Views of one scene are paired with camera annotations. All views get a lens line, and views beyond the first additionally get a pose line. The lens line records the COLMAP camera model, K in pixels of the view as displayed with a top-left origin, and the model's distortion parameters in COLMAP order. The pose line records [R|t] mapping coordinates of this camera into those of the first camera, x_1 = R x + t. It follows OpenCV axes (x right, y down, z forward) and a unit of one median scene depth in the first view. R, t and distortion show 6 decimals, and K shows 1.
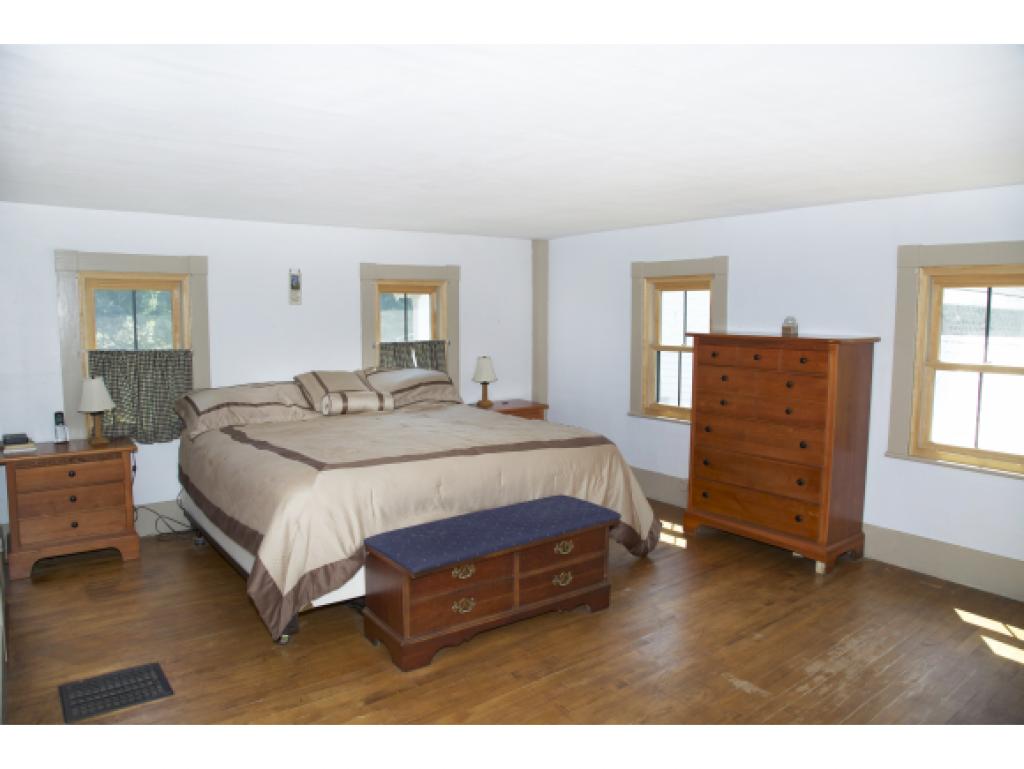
lens RADIAL K [[718.3, 0, 512.0], [0, 718.3, 384.5], [0, 0, 1]] dist [-0.058515, -0.000494]
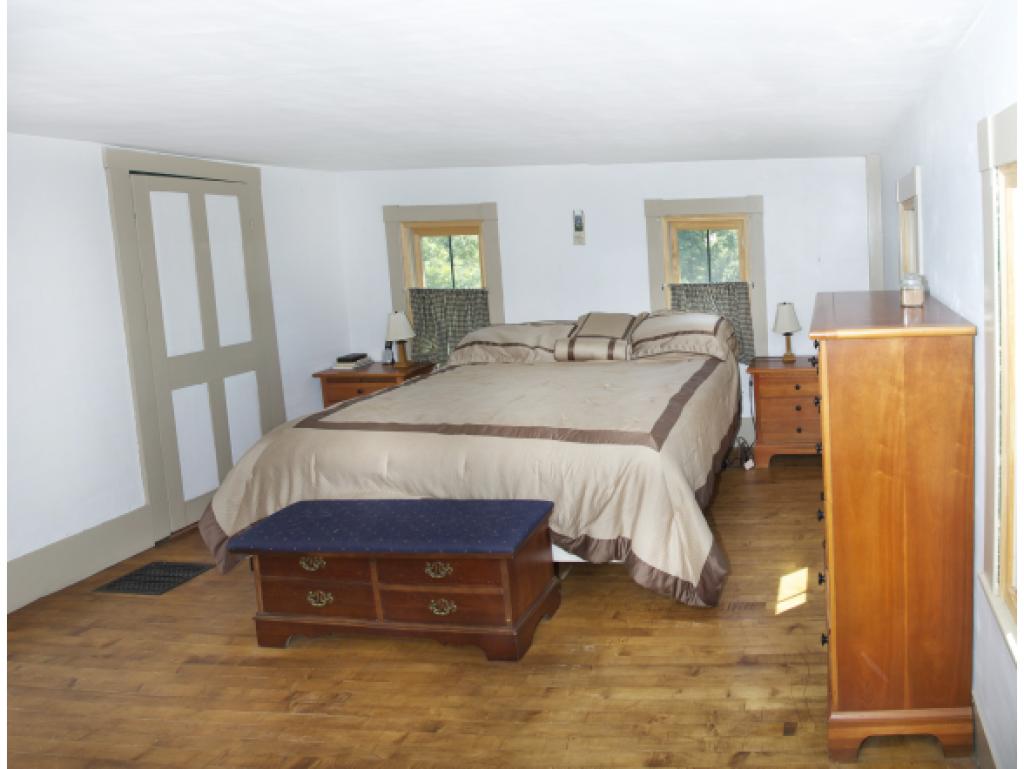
lens RADIAL K [[677.1, 0, 512.2], [0, 677.1, 335.1], [0, 0, 1]] dist [-0.105203, 0.000517]
pose [[0.752519, 0.061844, -0.655661, 0.298763], [-0.040046, 0.998036, 0.048176, -0.032422], [0.657352, -0.009997, 0.753517, 0.255311]]
